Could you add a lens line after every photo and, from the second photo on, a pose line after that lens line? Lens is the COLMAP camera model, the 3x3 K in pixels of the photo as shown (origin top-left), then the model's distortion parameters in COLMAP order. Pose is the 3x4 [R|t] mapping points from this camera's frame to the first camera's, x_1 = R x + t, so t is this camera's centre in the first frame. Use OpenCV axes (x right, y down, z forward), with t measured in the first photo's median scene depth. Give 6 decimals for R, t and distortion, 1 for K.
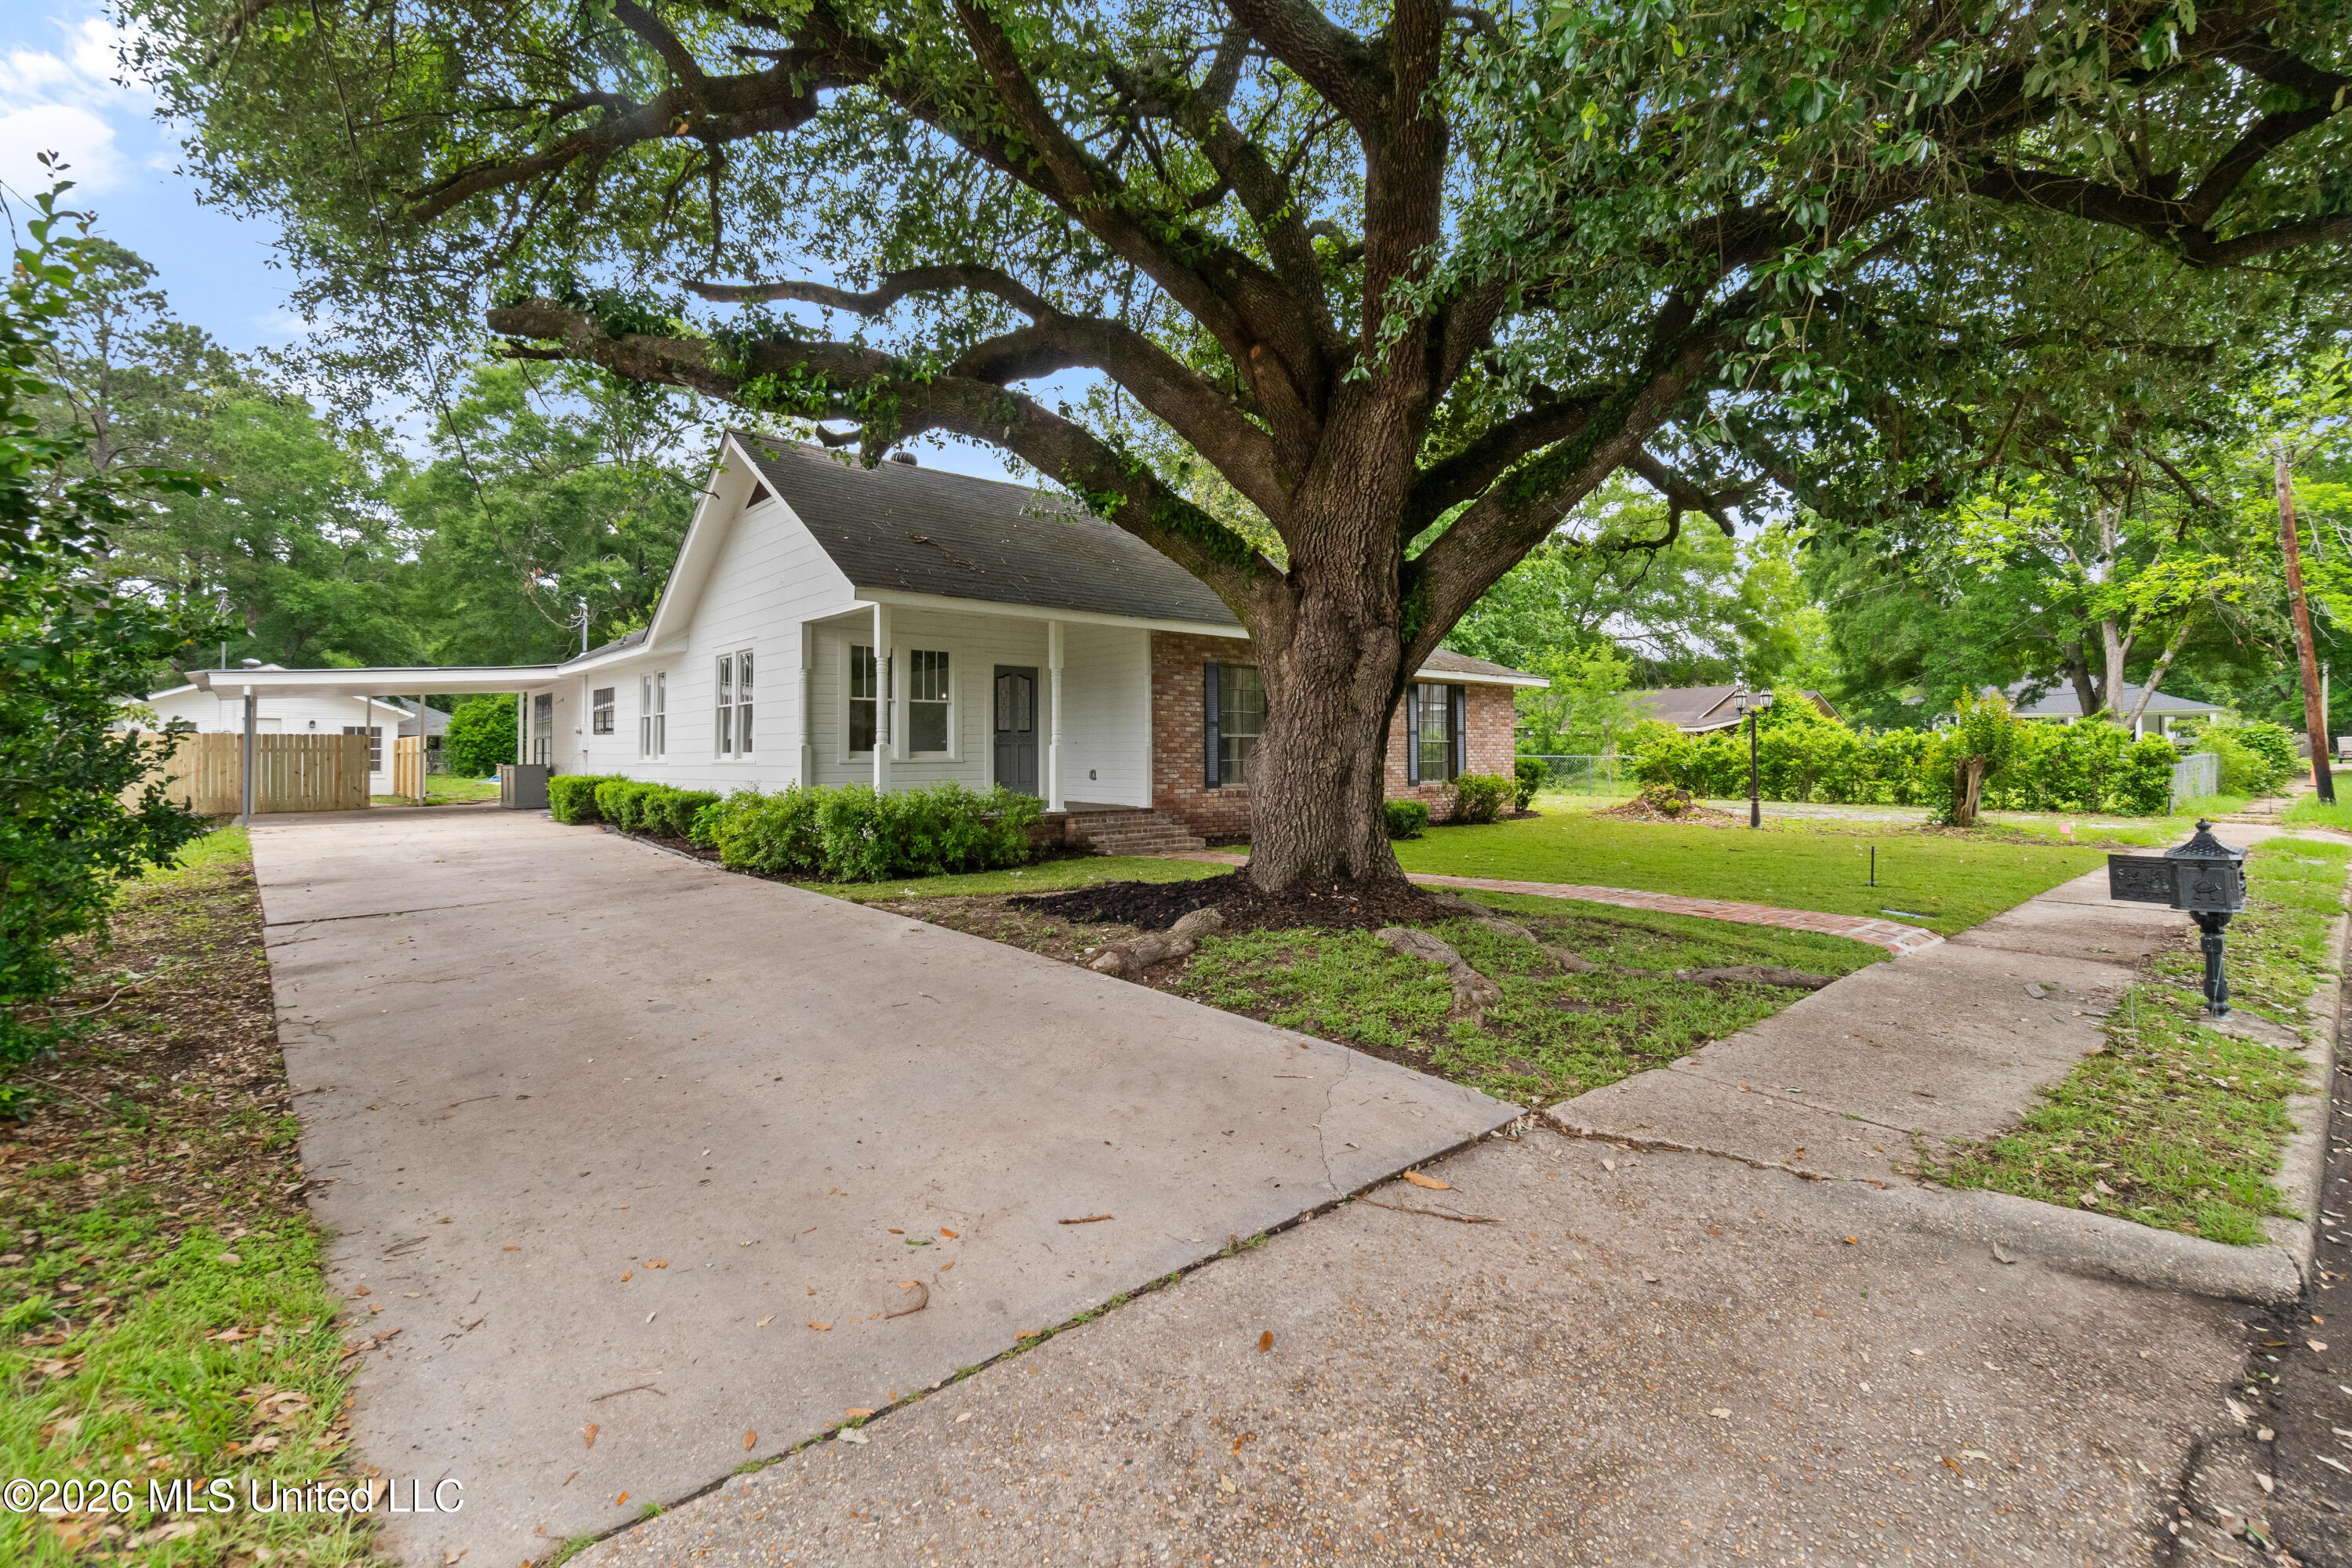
lens RADIAL K [[1033.7, 0, 1178.8], [0, 1033.7, 762.0], [0, 0, 1]] dist [-0.001266, -0.002524]
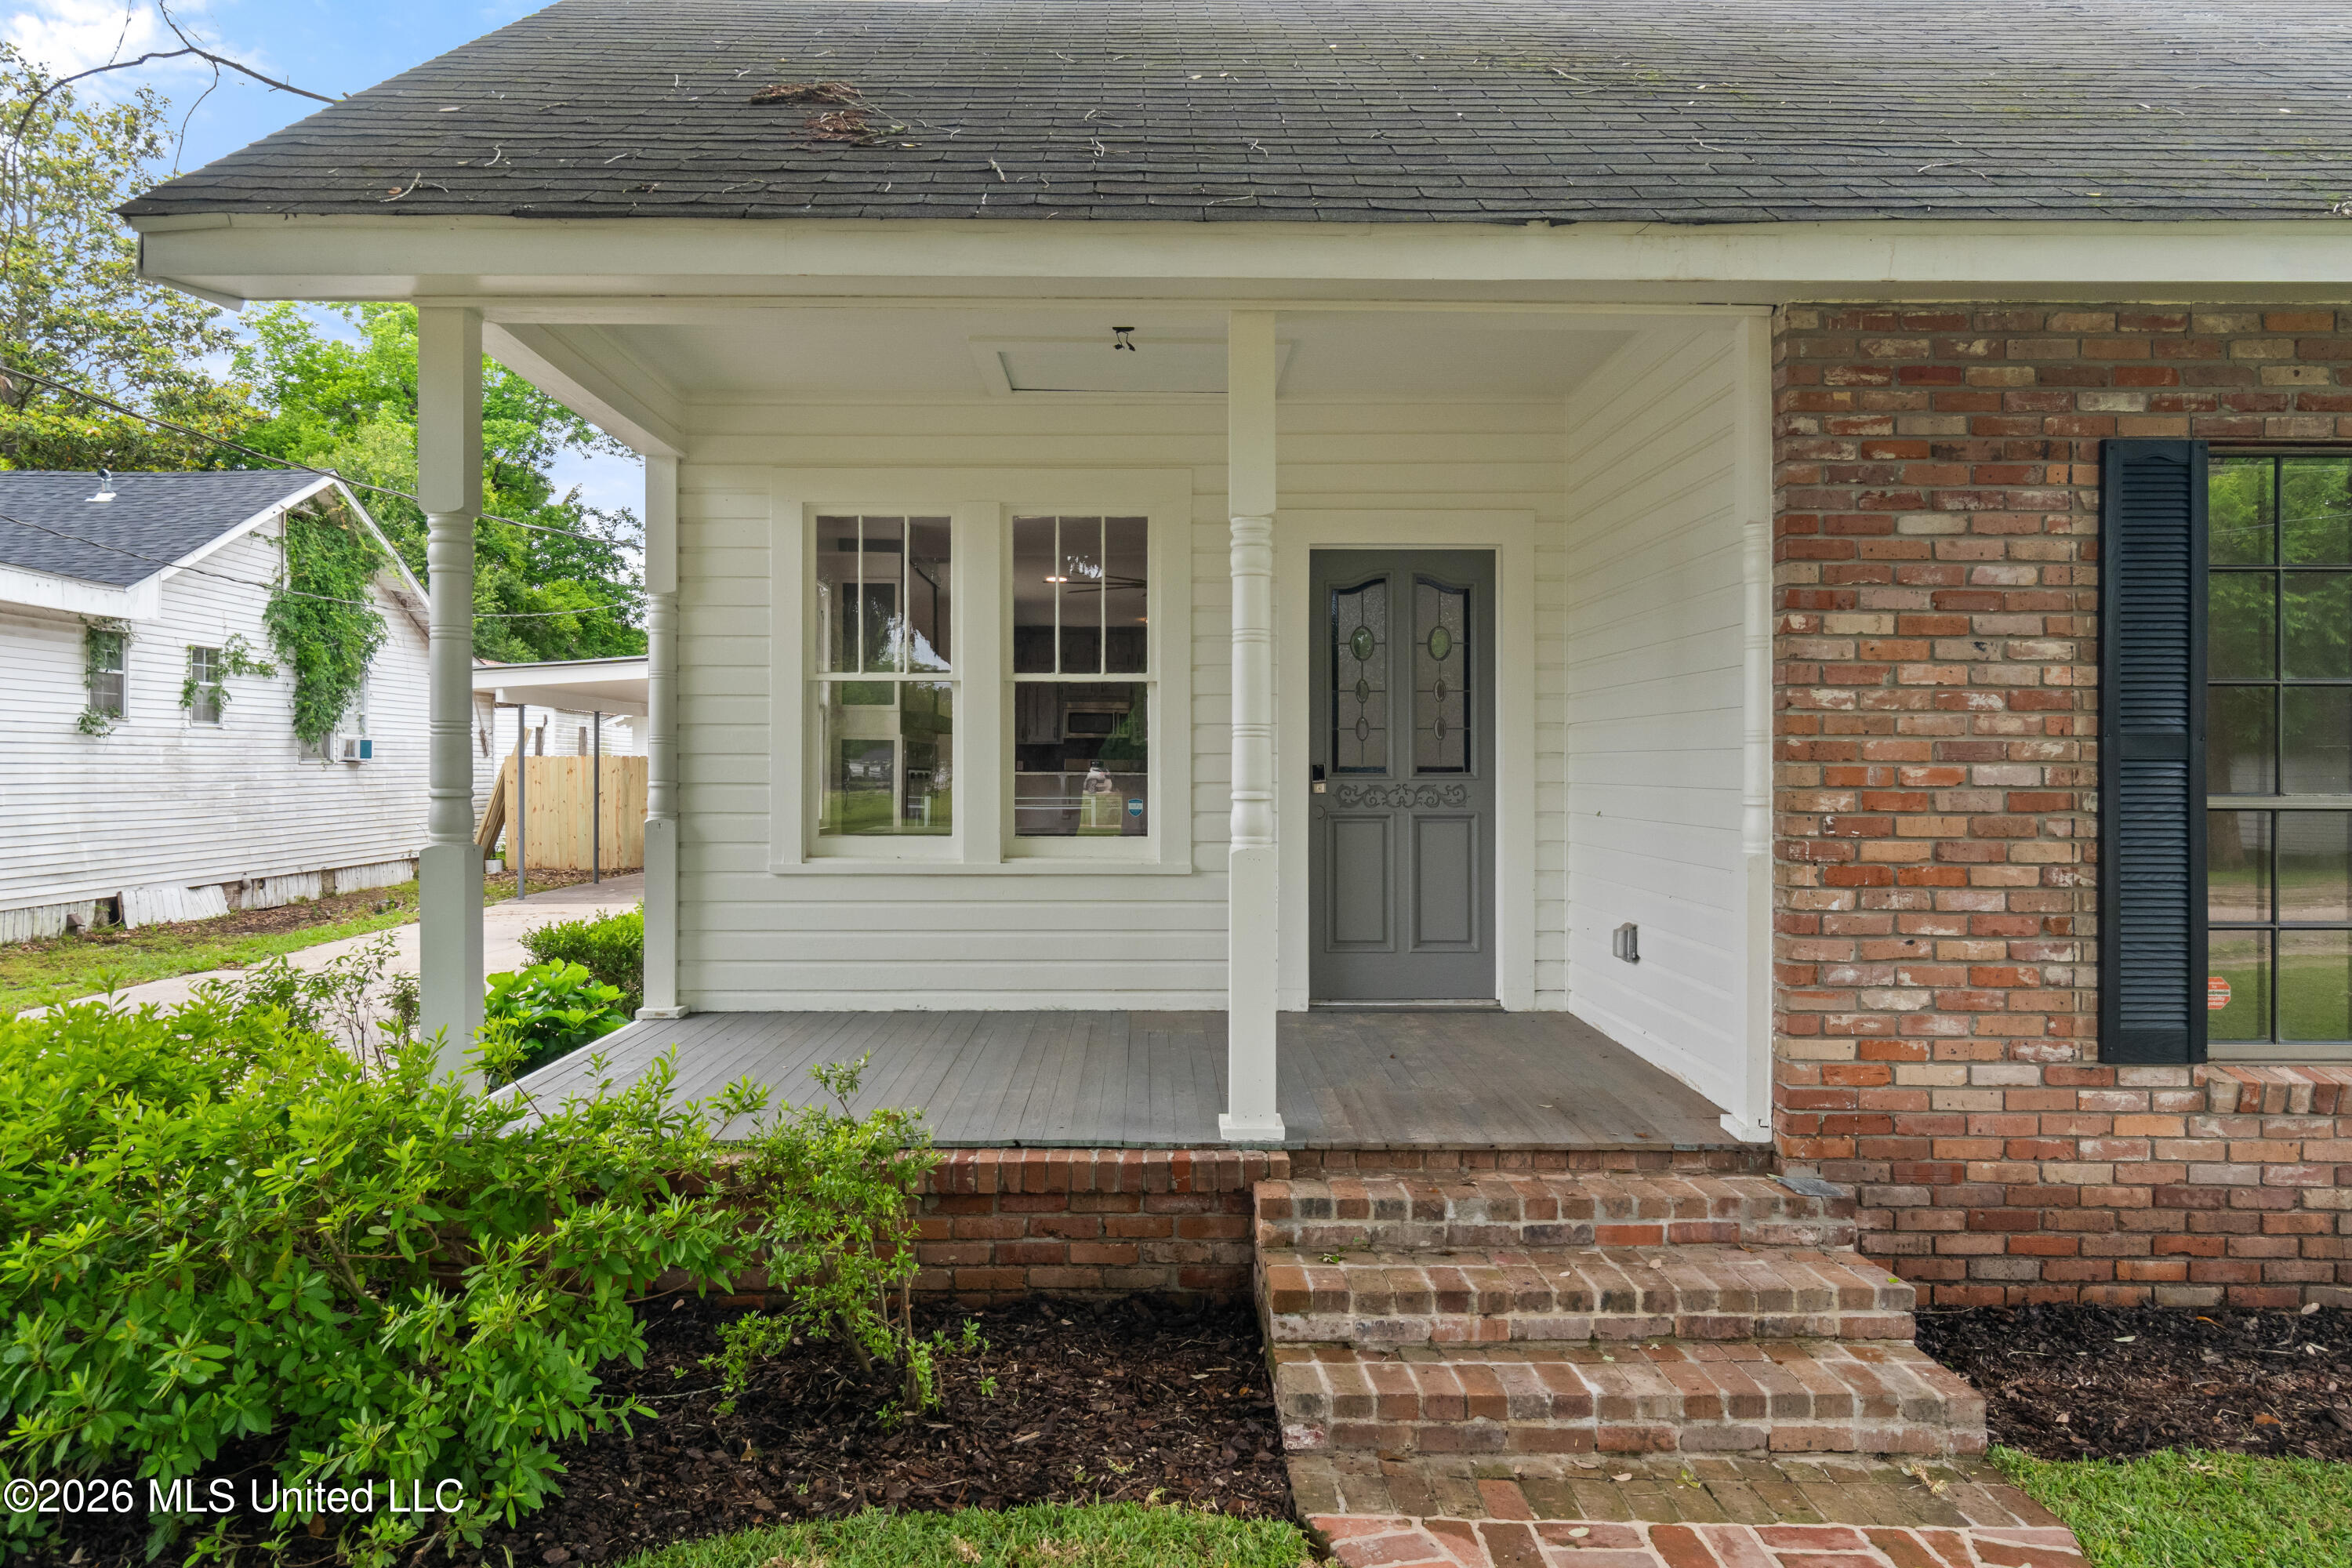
lens RADIAL K [[1553.6, 0, 1174.4], [0, 1553.6, 776.4], [0, 0, 1]] dist [-0.003537, 0.003996]
pose [[0.767396, 0.008218, -0.641121, 0.080692], [-0.009835, 0.999951, 0.001045, -0.029675], [0.641099, 0.005503, 0.767439, 0.655097]]
